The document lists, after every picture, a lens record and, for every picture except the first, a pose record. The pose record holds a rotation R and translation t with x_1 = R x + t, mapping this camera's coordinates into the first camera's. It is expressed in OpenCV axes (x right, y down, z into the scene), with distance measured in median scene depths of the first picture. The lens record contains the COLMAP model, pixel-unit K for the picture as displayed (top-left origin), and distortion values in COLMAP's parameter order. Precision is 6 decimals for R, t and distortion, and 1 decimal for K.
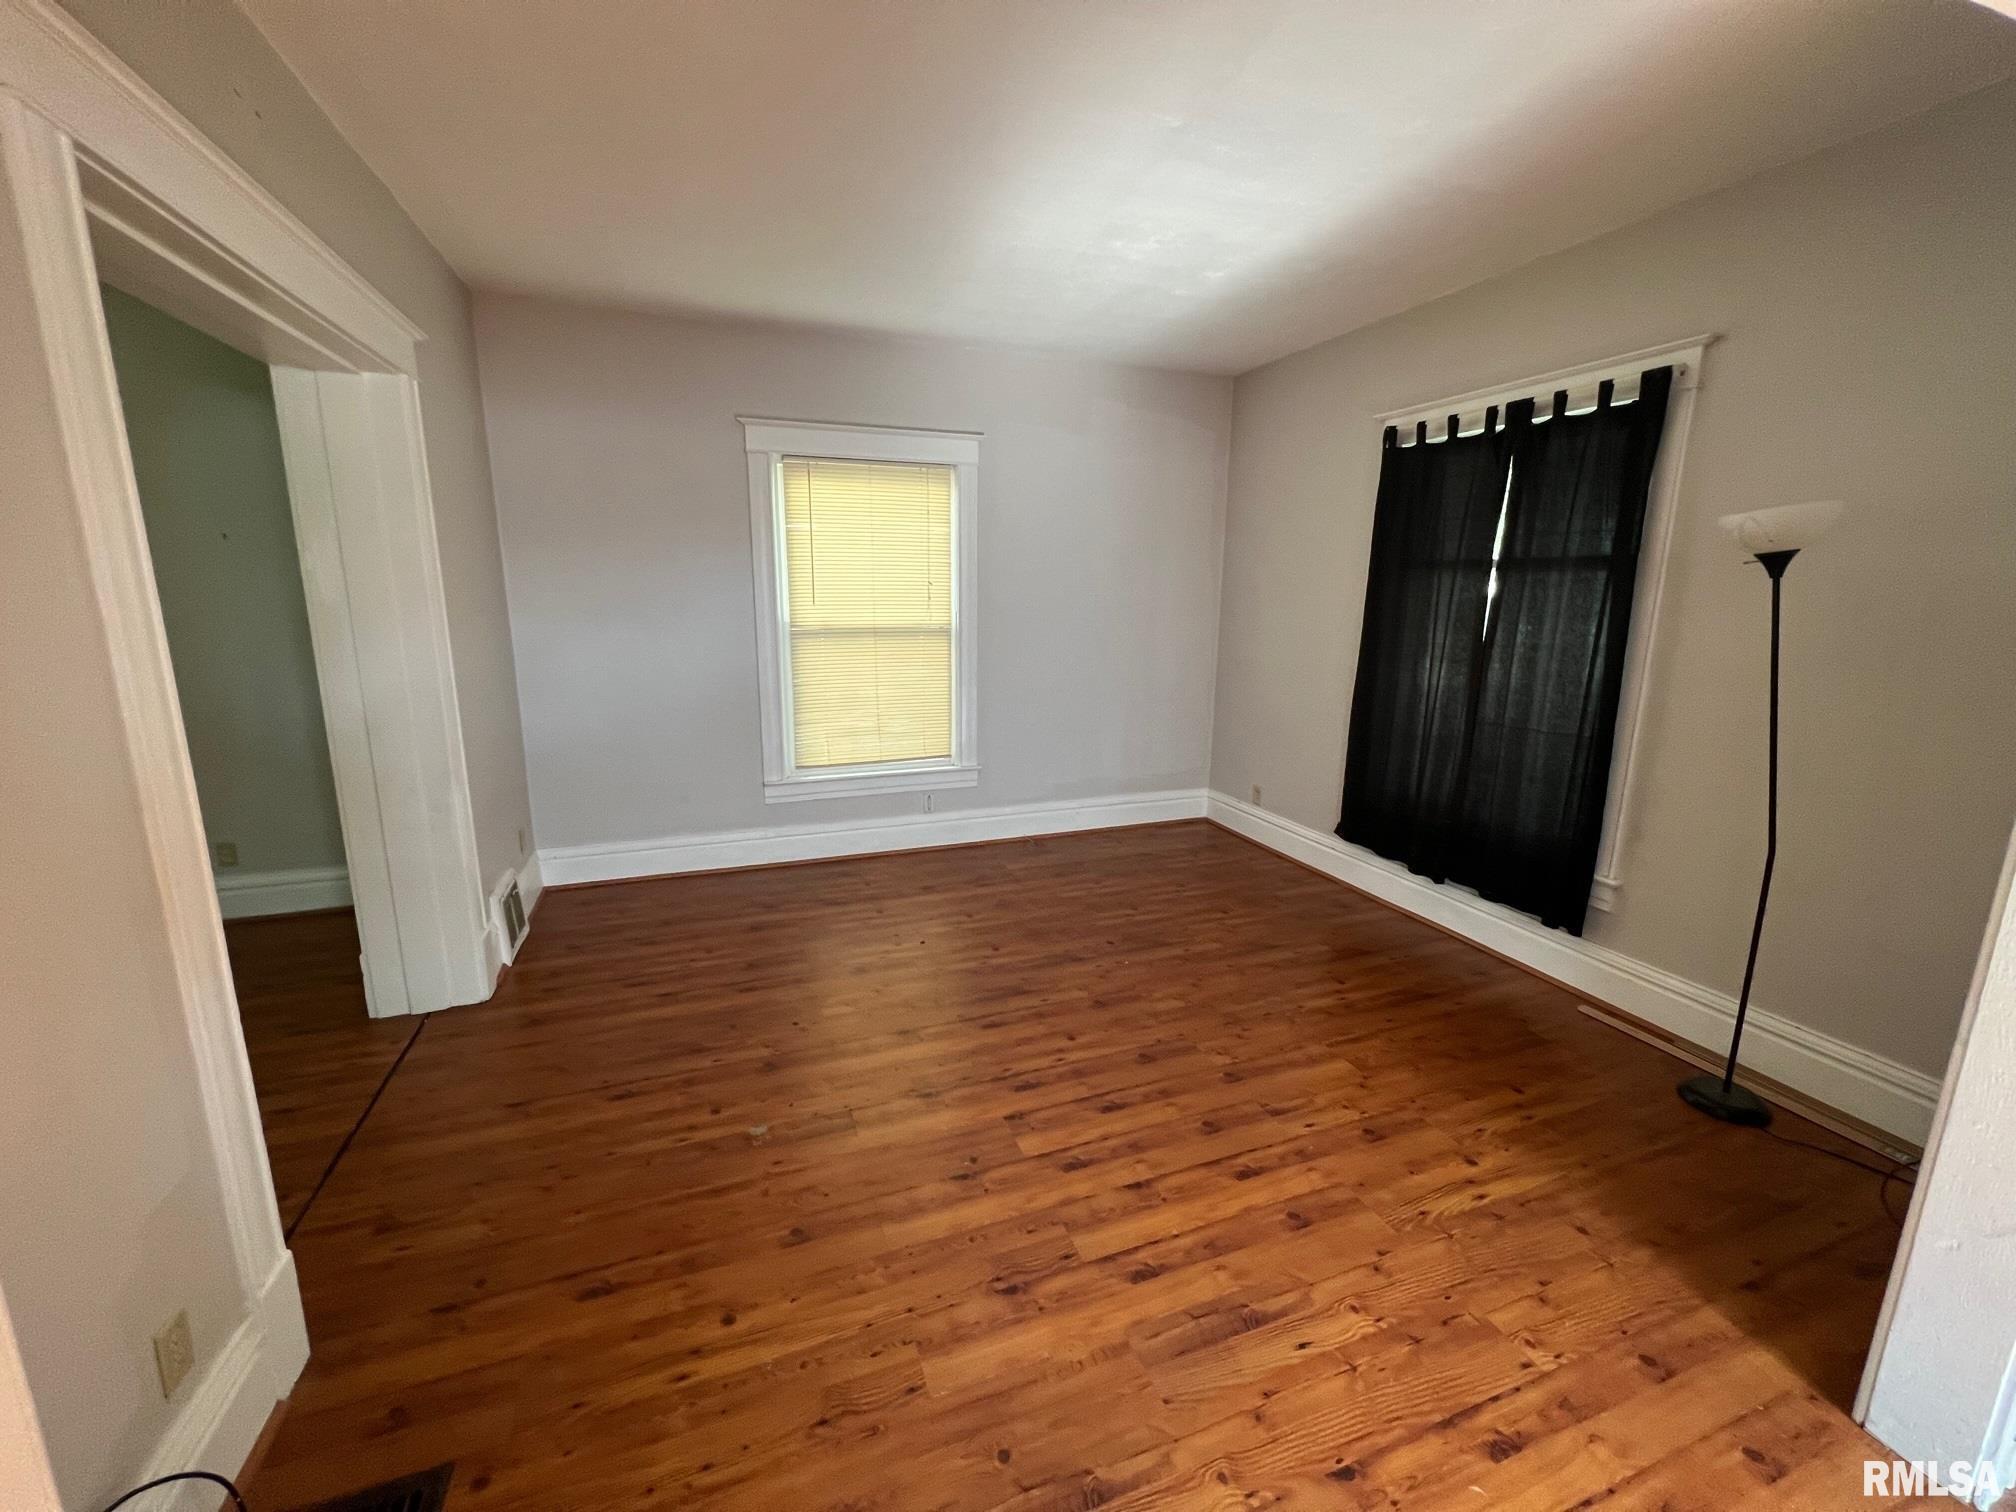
lens RADIAL K [[805.4, 0, 1014.8], [0, 805.4, 762.8], [0, 0, 1]] dist [-0.006350, 0.000798]
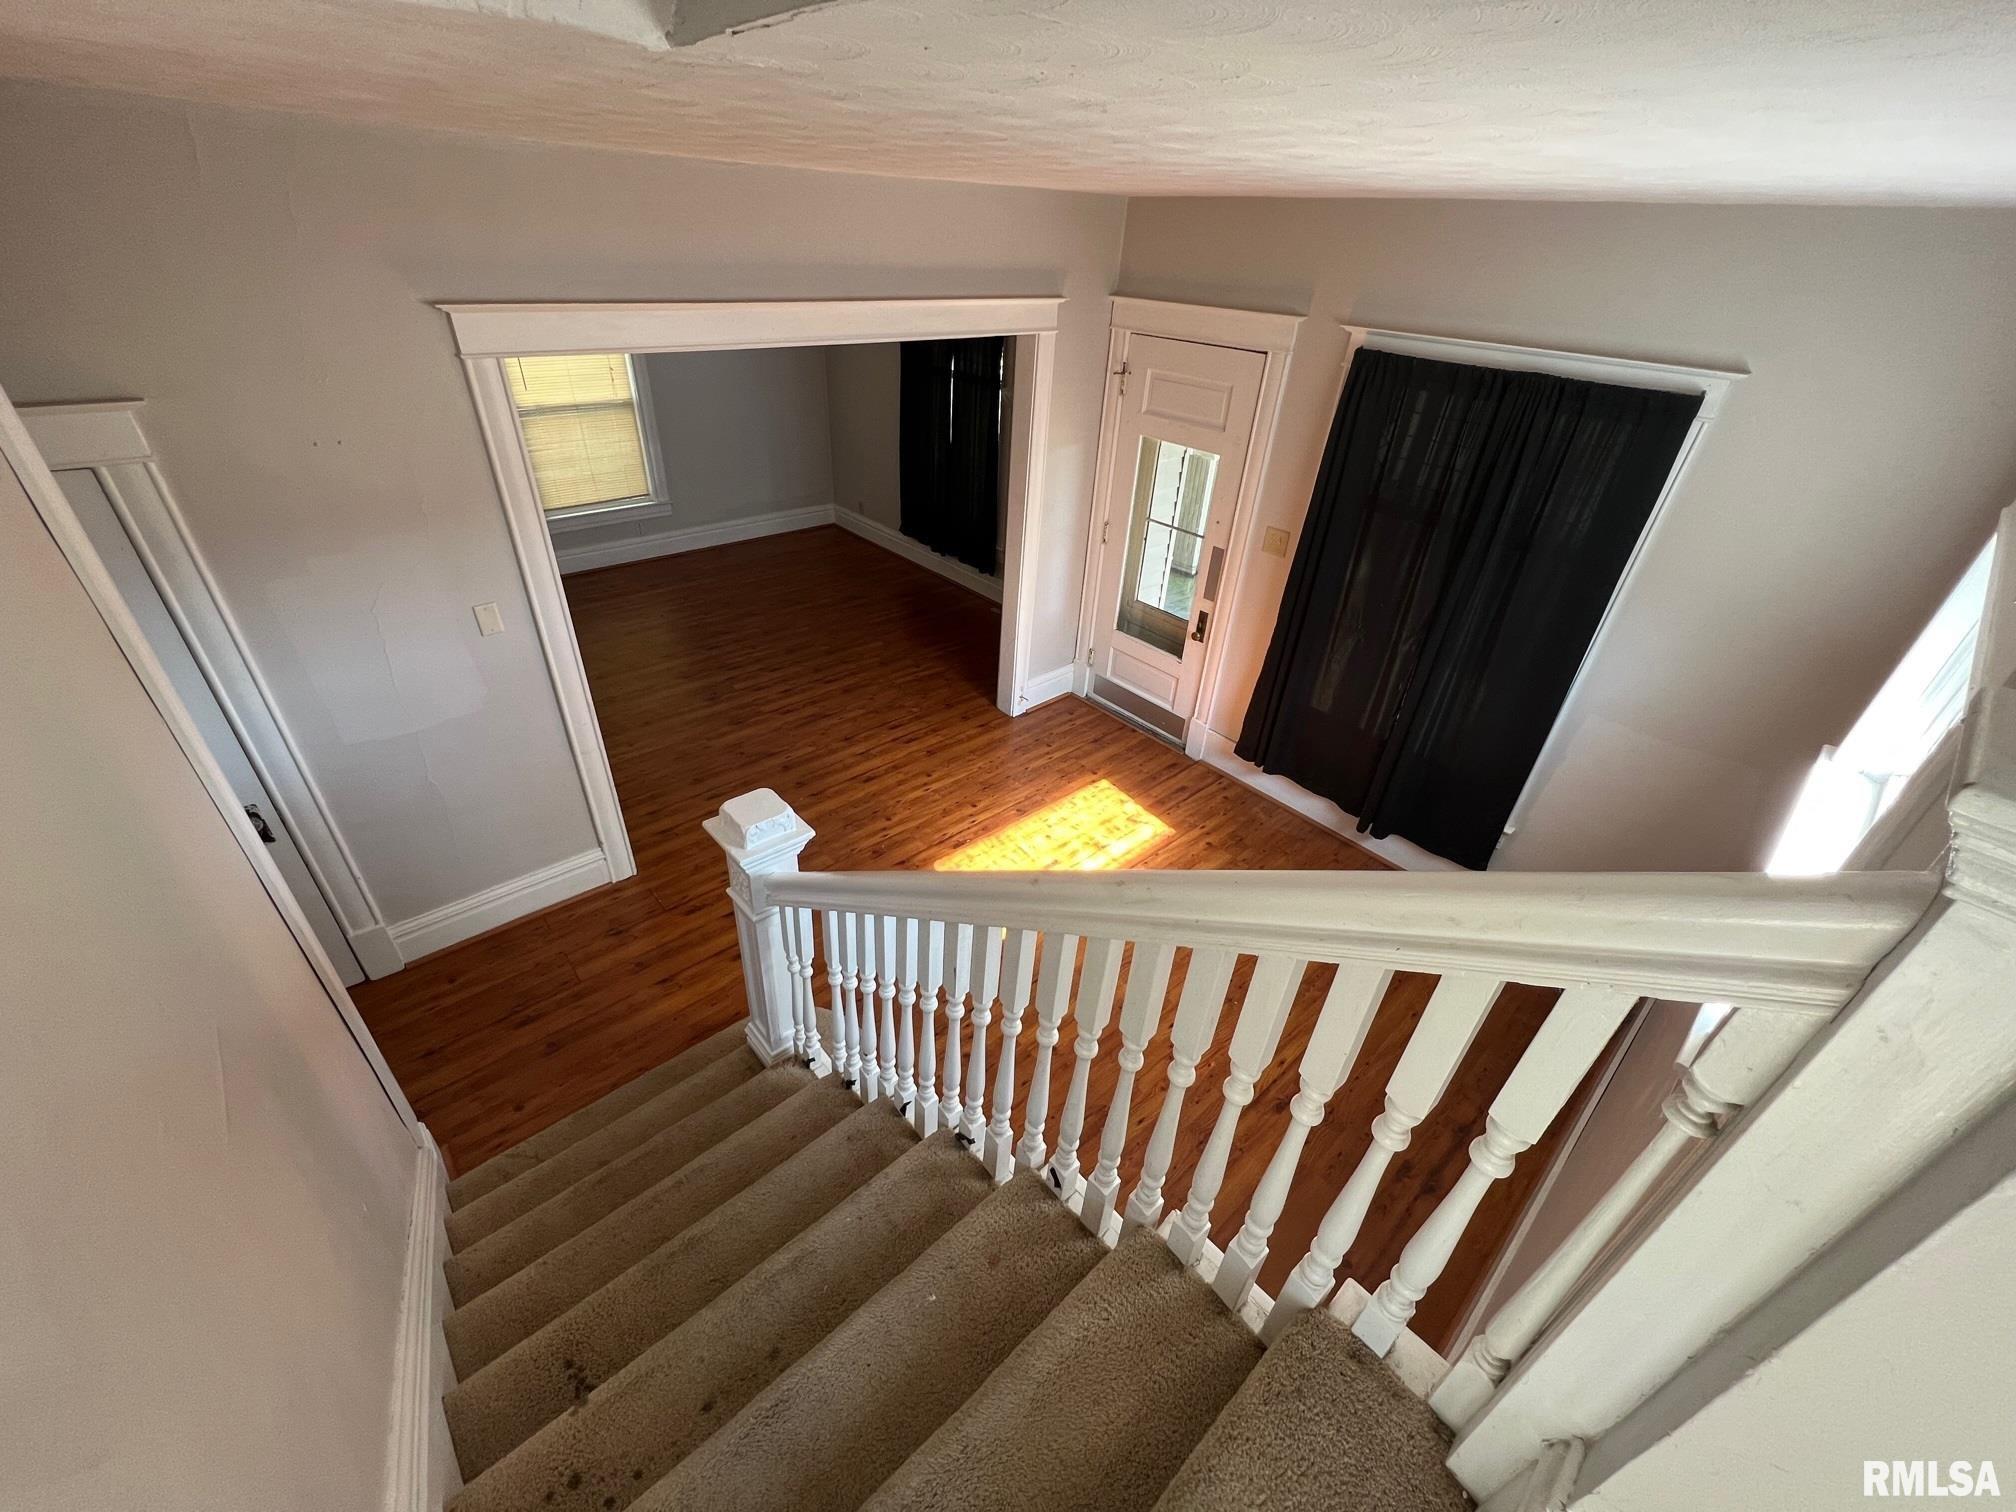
lens RADIAL K [[805.4, 0, 1005.9], [0, 805.4, 746.9], [0, 0, 1]] dist [-0.006350, 0.000798]
pose [[0.933887, -0.161448, 0.319046, -0.018354], [0.037890, 0.931922, 0.360673, -0.104273], [-0.355556, -0.324739, 0.876427, -0.819205]]
